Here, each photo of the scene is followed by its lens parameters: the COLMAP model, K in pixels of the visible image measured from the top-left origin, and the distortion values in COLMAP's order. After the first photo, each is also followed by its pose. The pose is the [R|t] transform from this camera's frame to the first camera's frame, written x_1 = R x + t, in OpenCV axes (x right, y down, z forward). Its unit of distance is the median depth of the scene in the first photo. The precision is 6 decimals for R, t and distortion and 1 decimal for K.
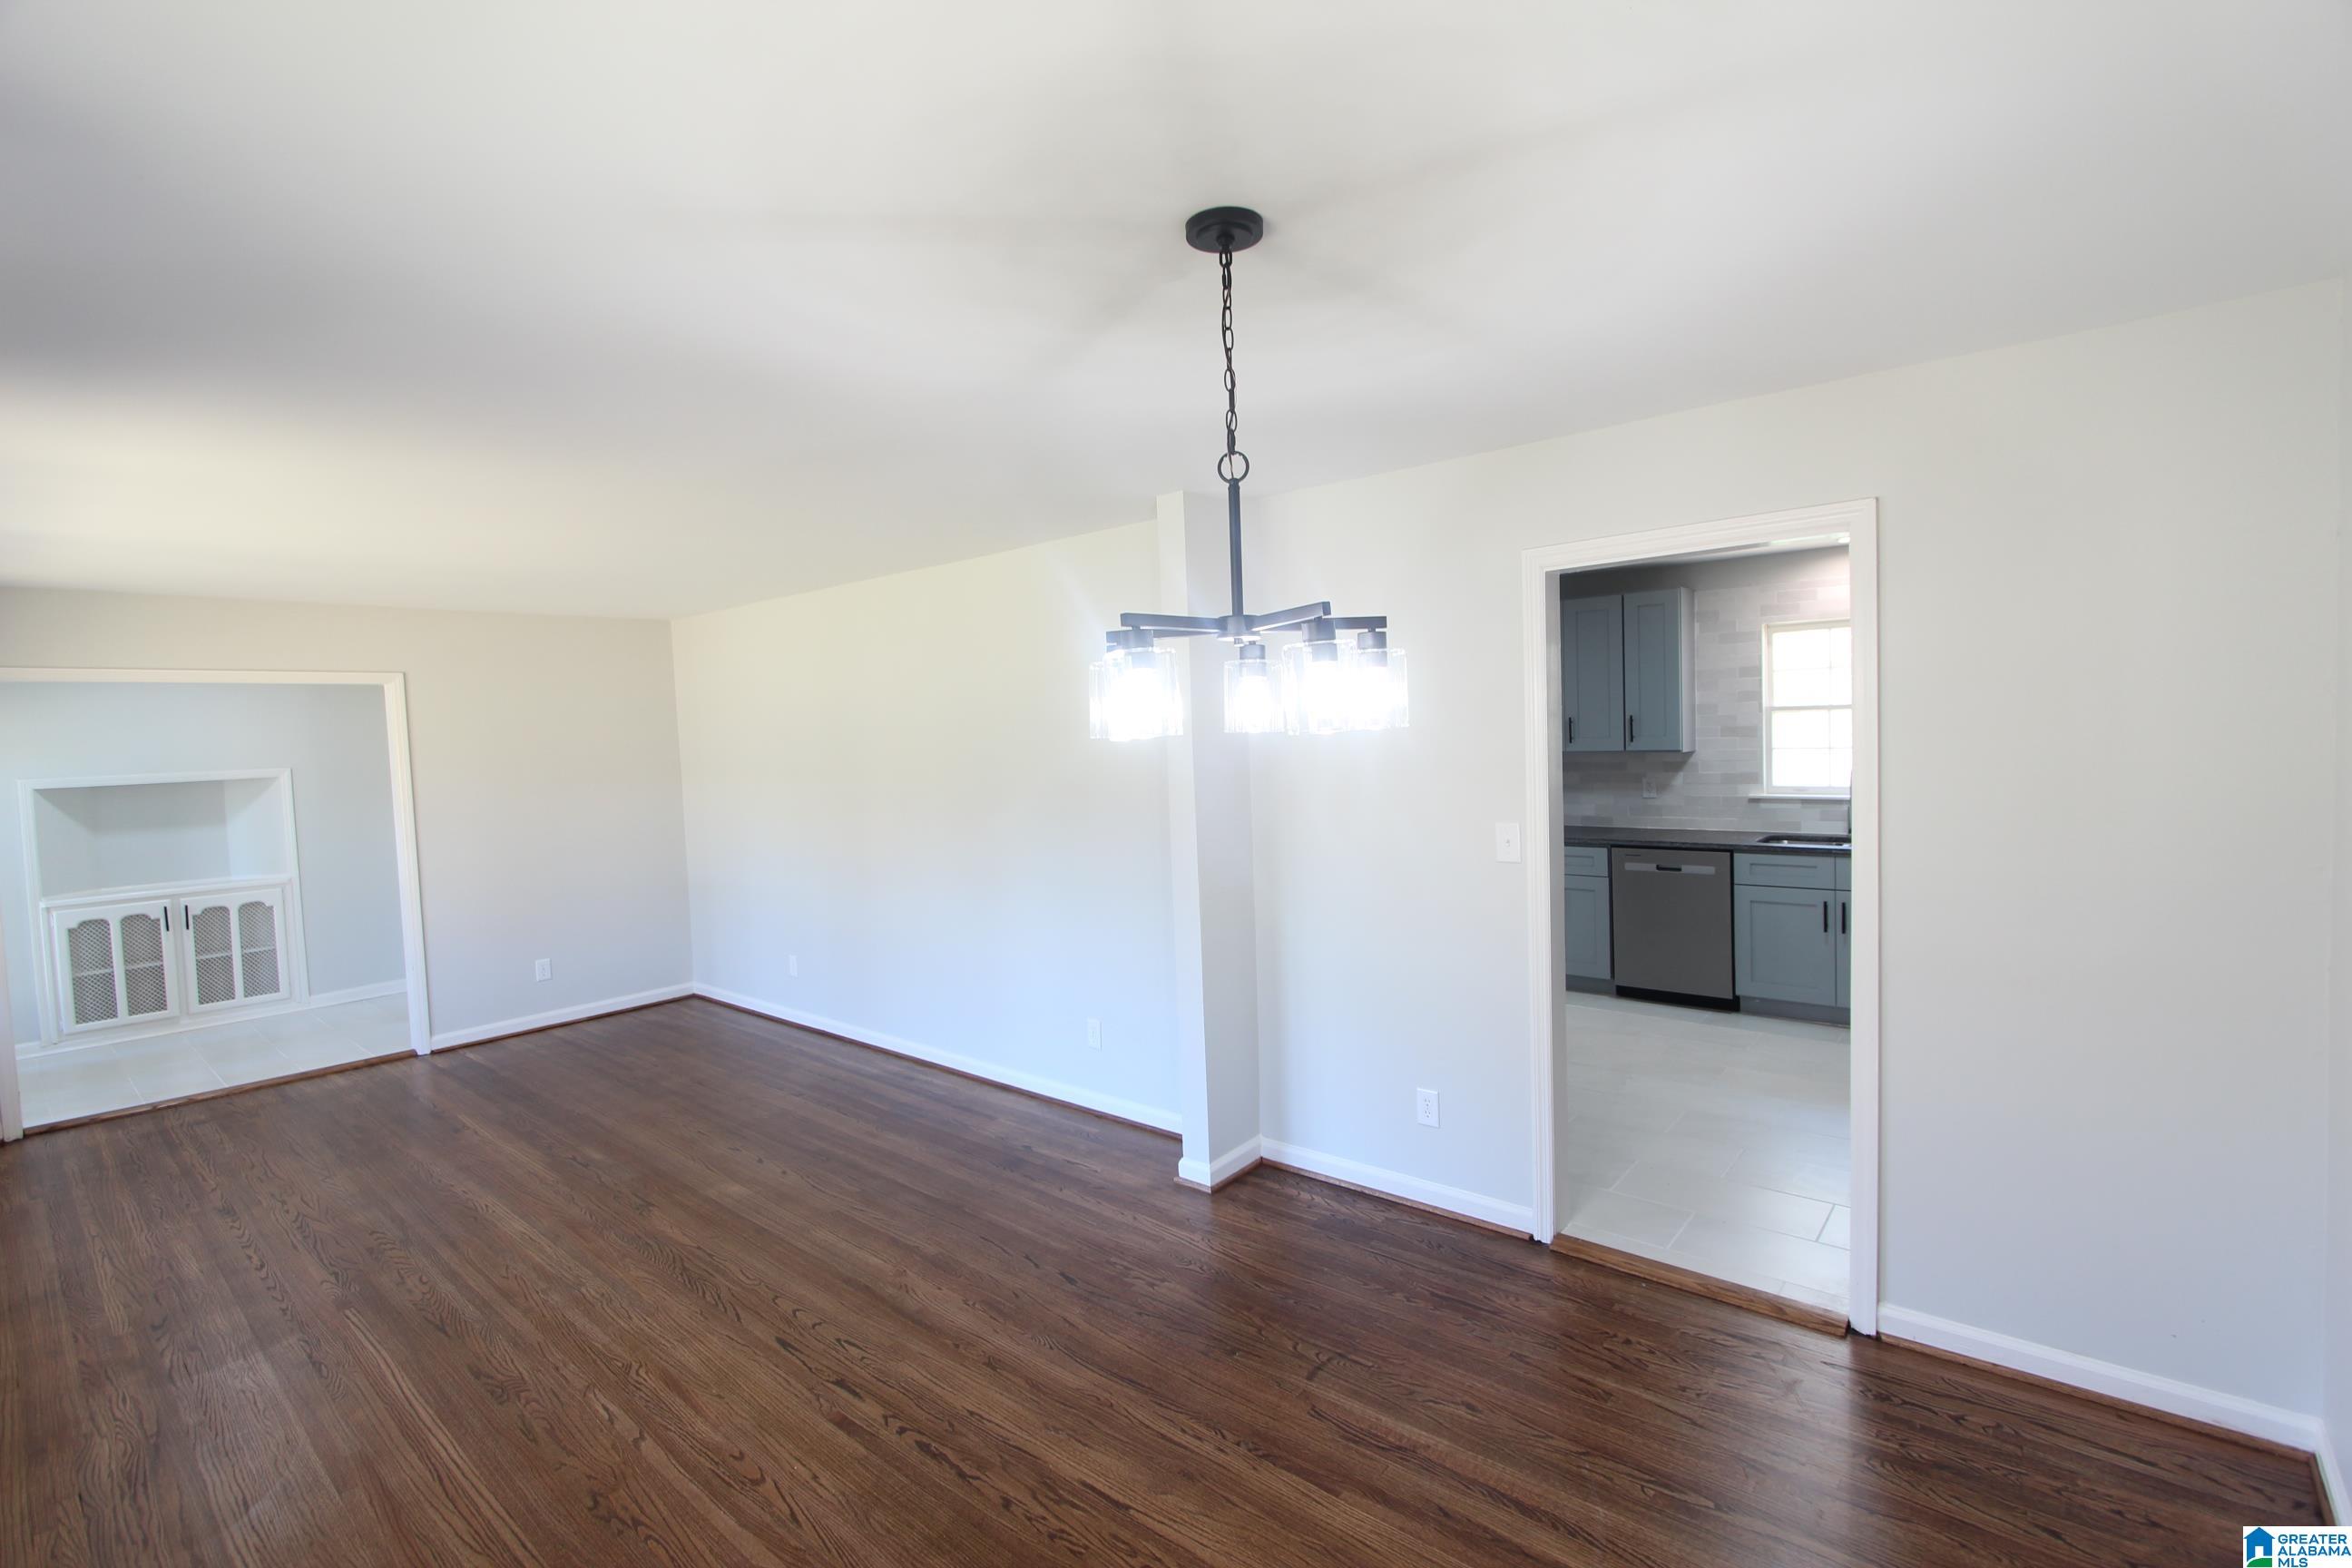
lens RADIAL K [[1070.8, 0, 1169.4], [0, 1070.8, 789.2], [0, 0, 1]] dist [-0.015518, 0.000062]
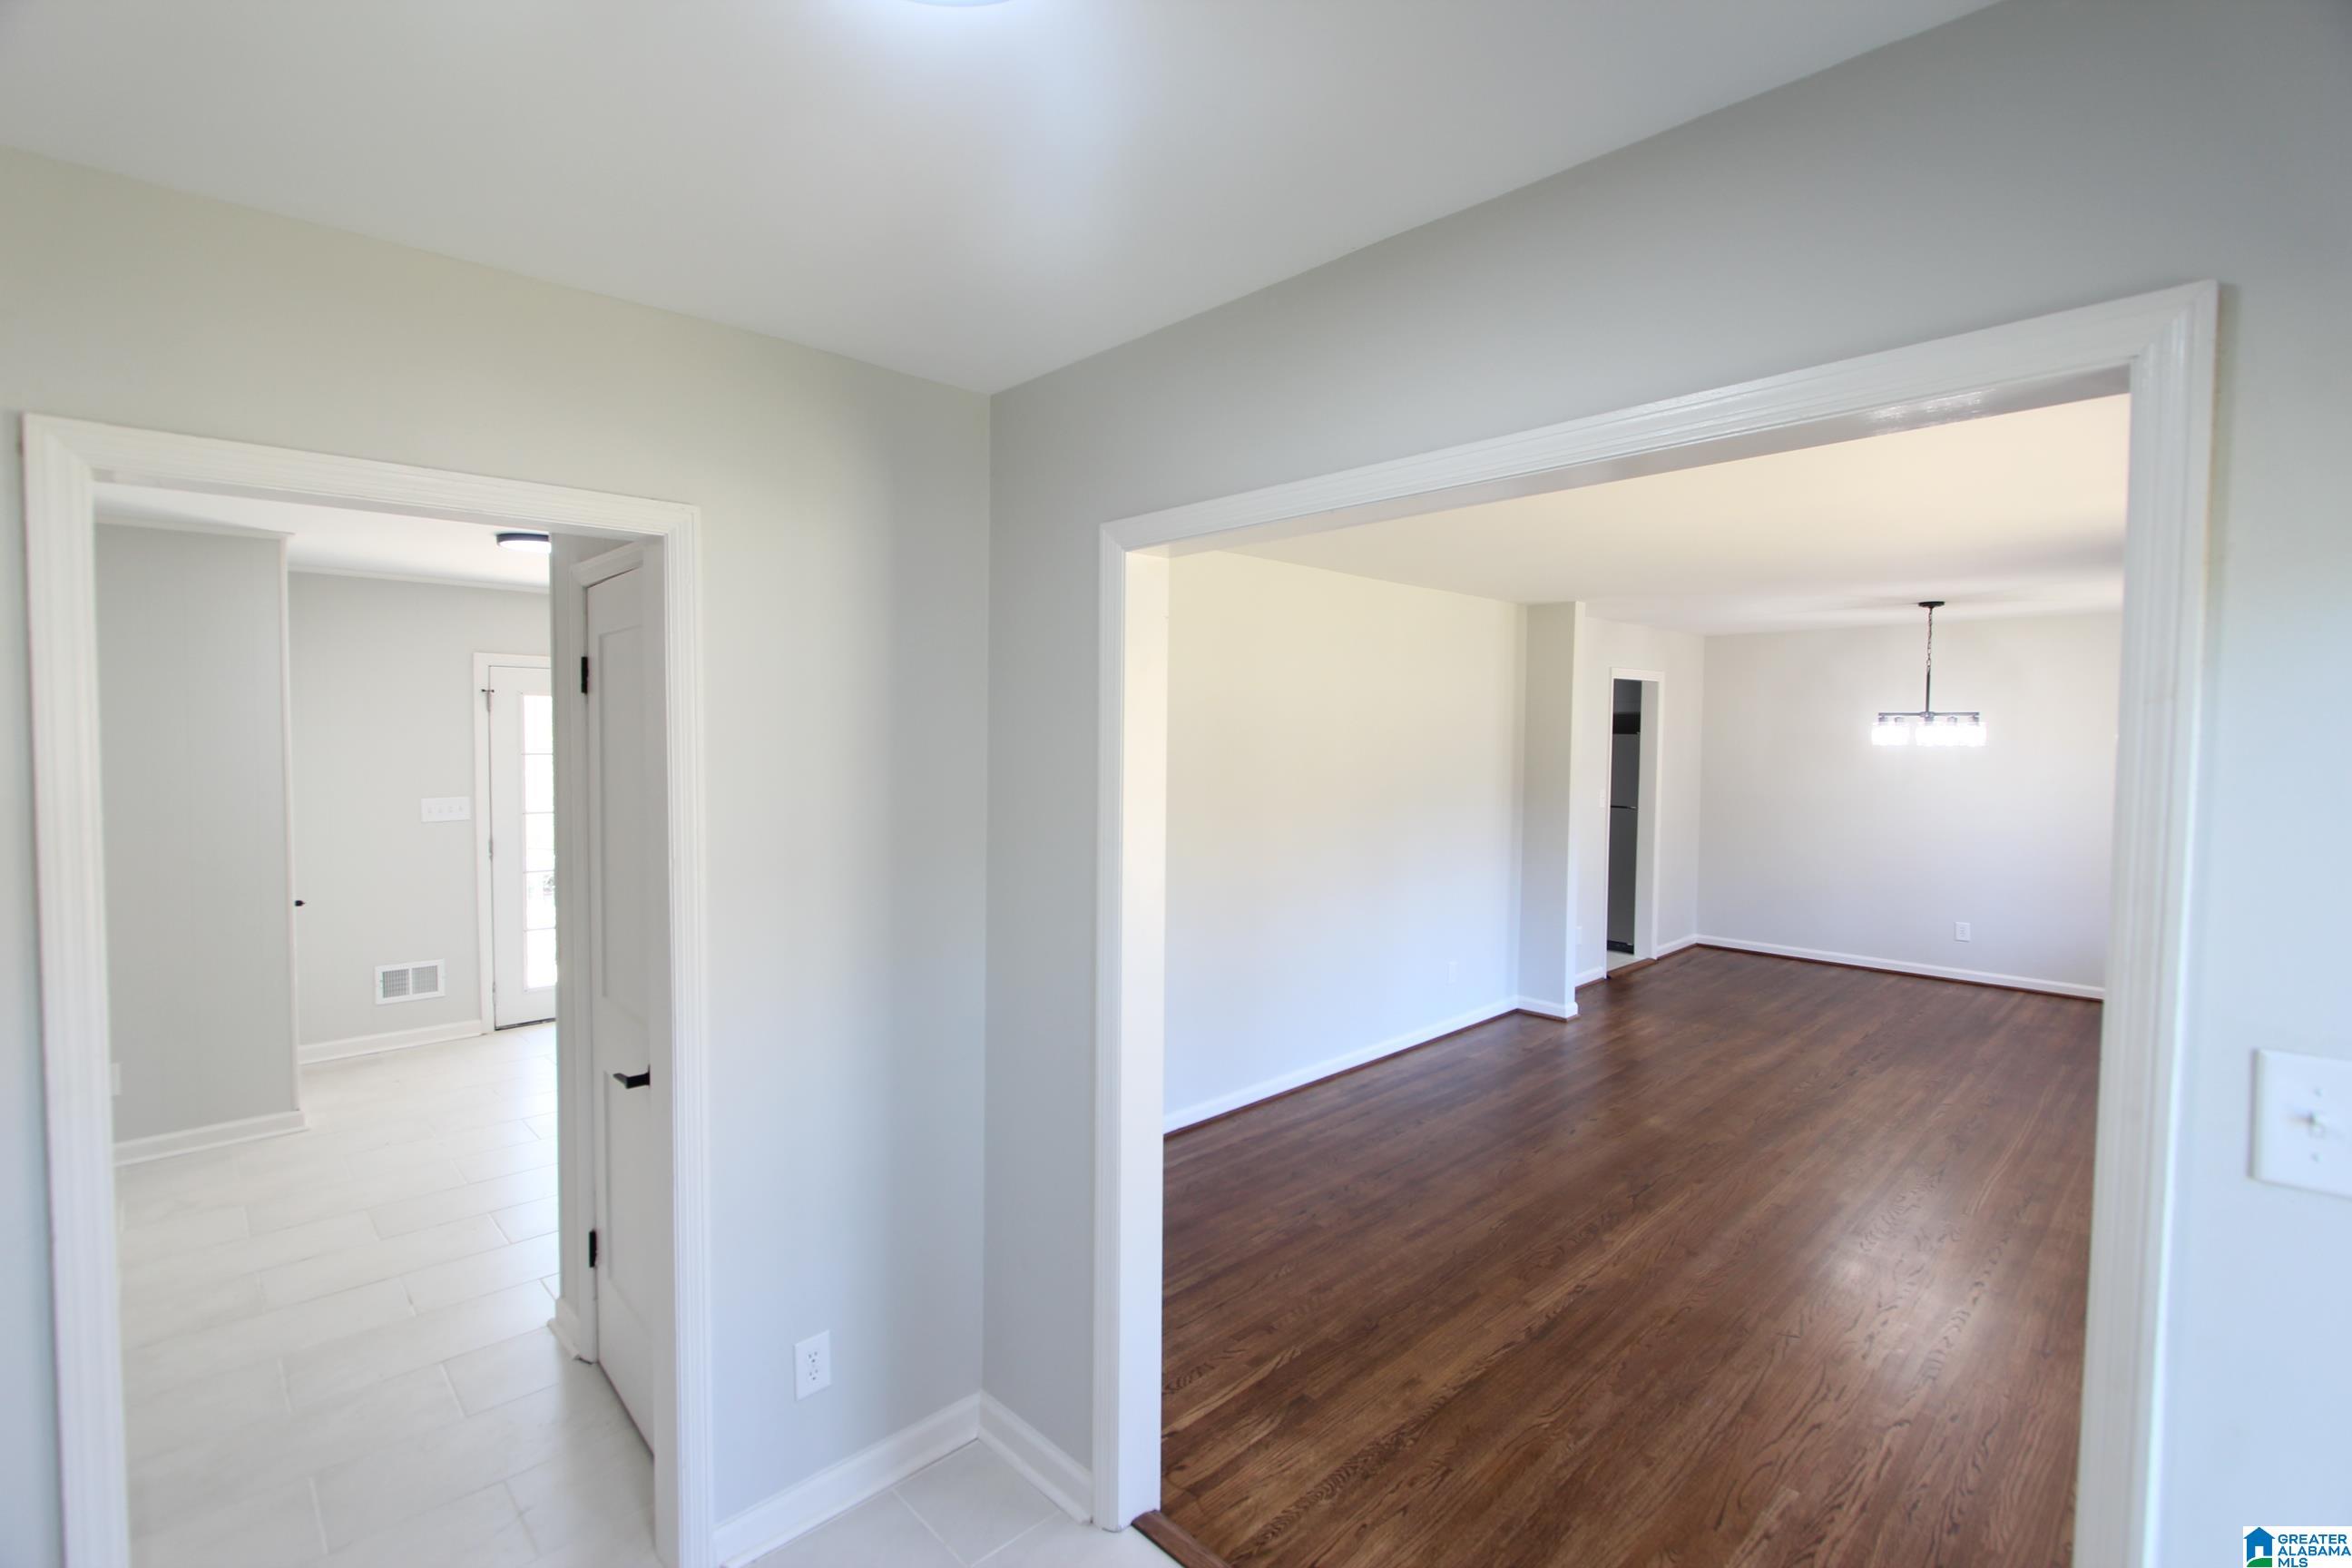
lens RADIAL K [[1070.8, 0, 1171.6], [0, 1070.8, 780.2], [0, 0, 1]] dist [-0.015518, 0.000062]
pose [[0.087856, 0.001885, 0.996131, -1.336702], [0.051051, 0.998676, -0.006392, -0.015573], [-0.994824, 0.051415, 0.087643, 1.157721]]
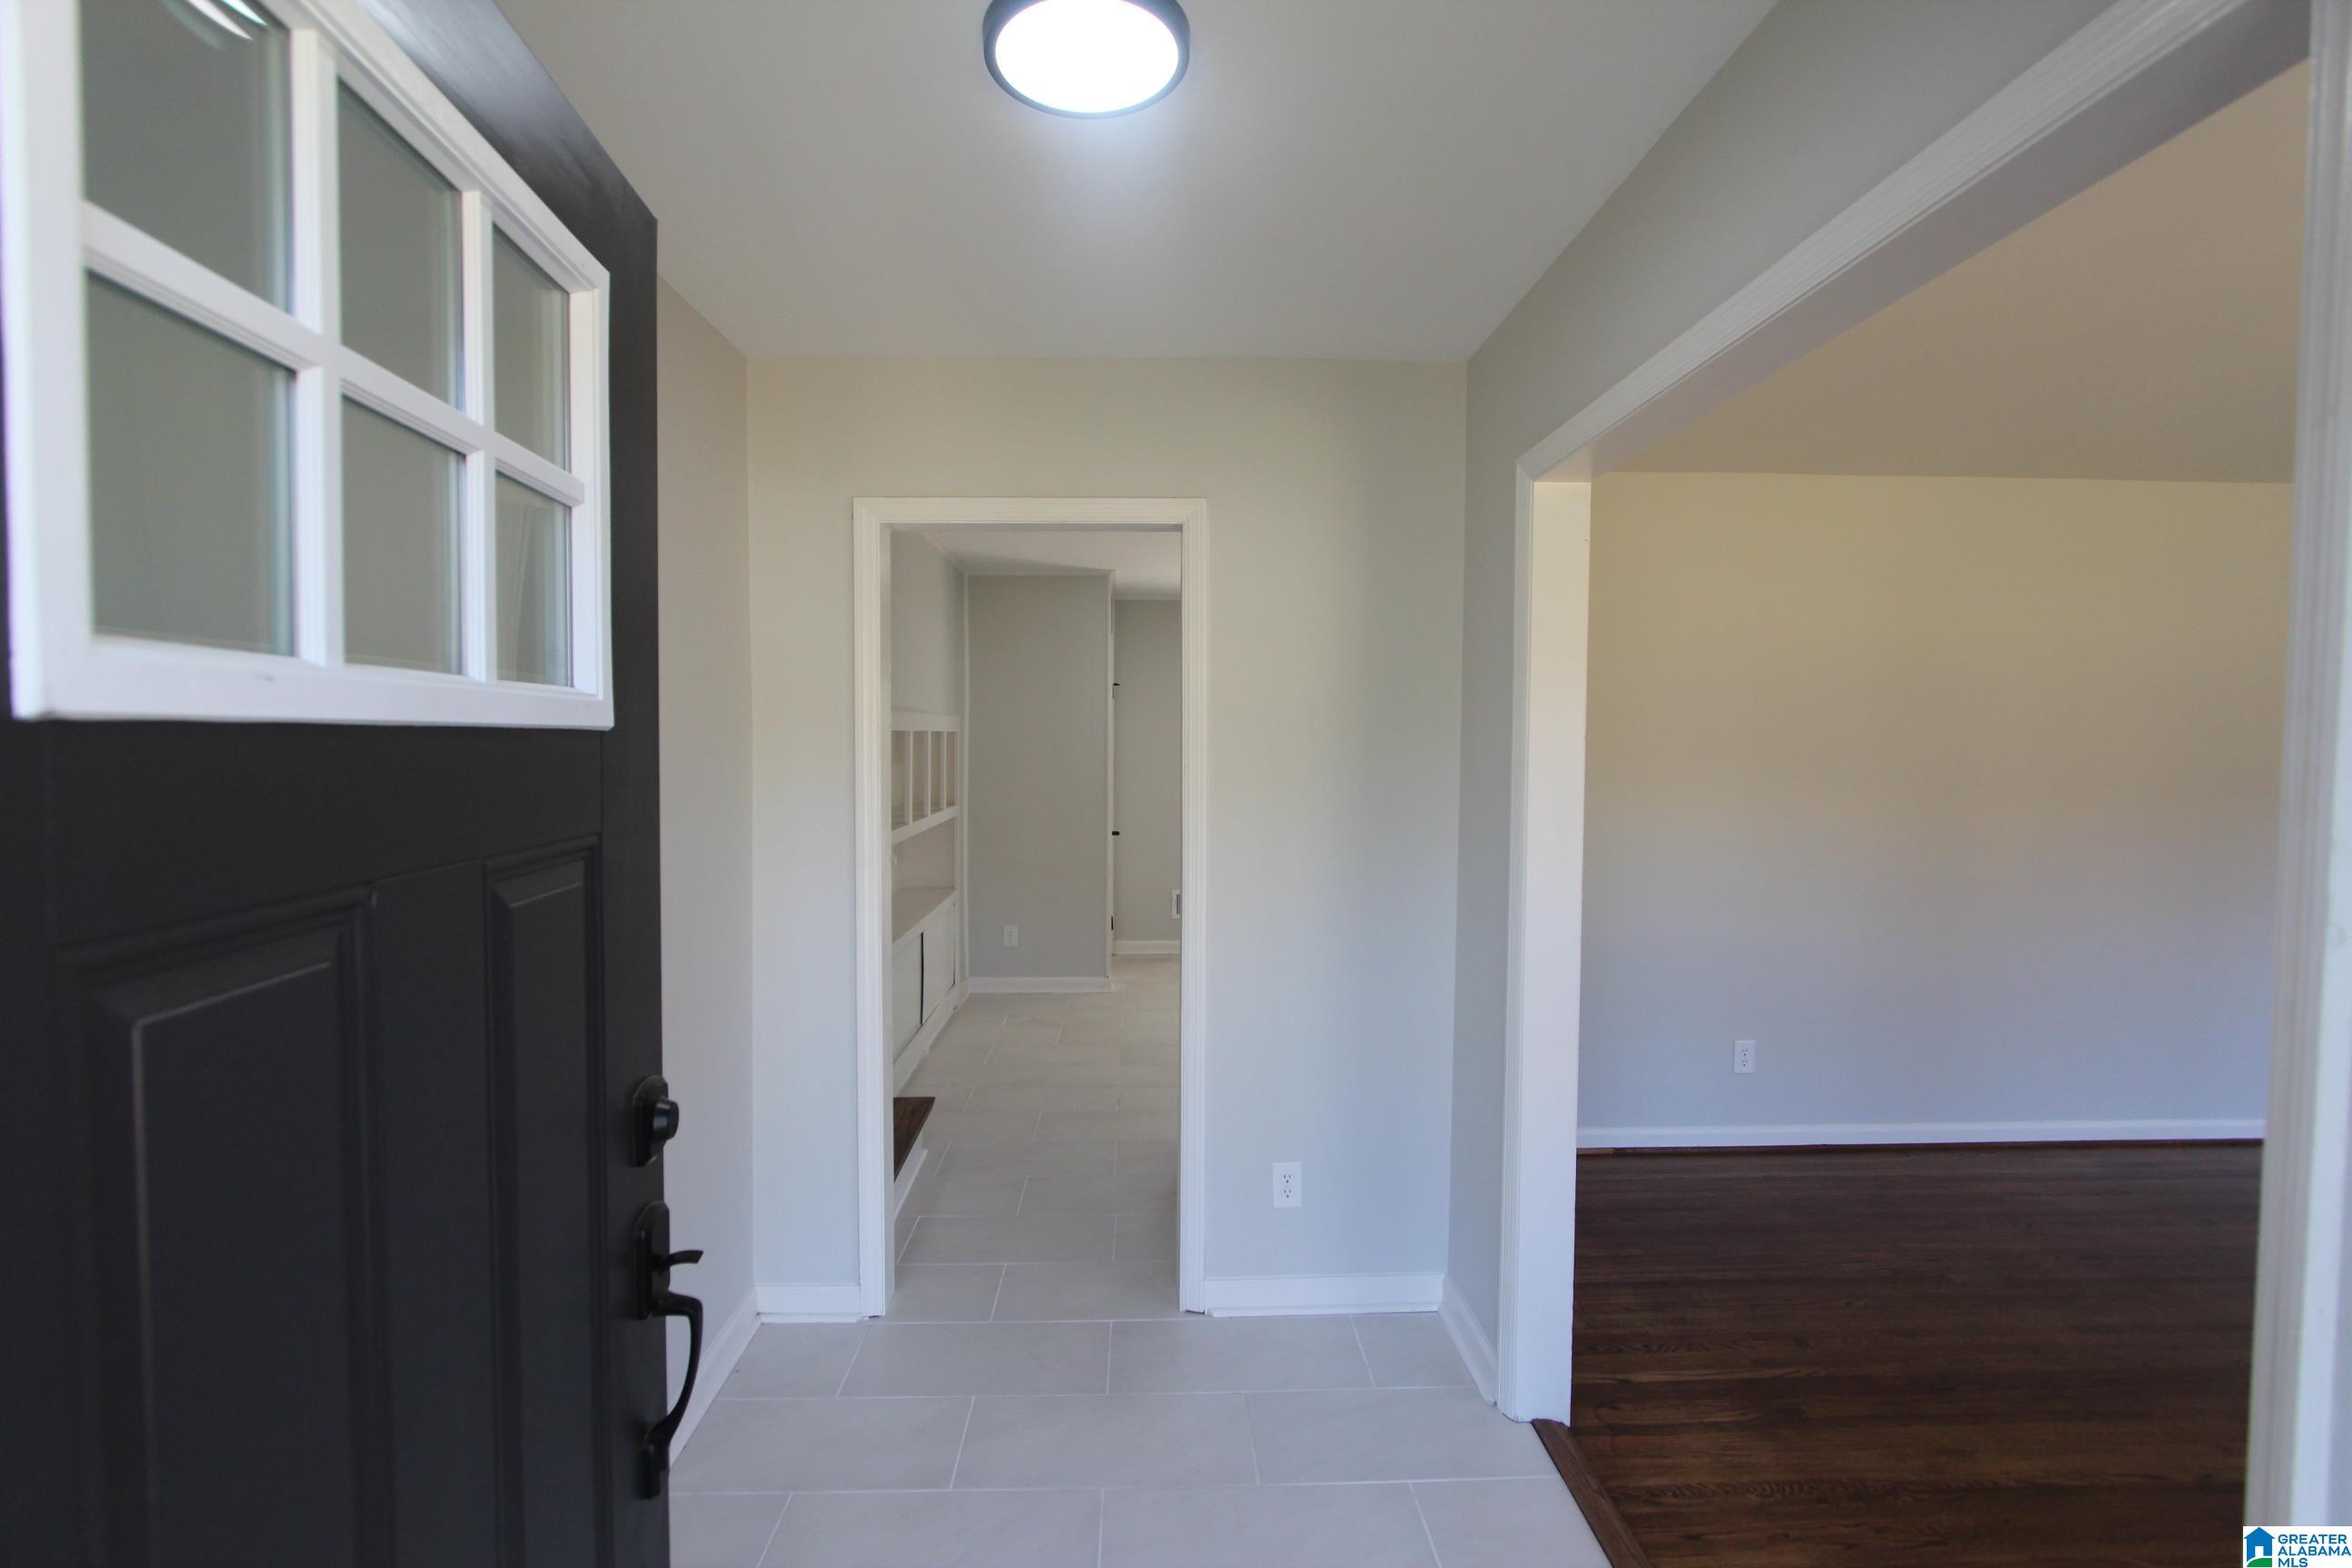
lens RADIAL K [[1070.8, 0, 1164.9], [0, 1070.8, 783.1], [0, 0, 1]] dist [-0.015518, 0.000062]
pose [[0.735601, 0.018396, 0.677165, -1.327894], [0.005136, 0.999451, -0.032730, 0.030602], [-0.677396, 0.027554, 0.735103, 0.985844]]
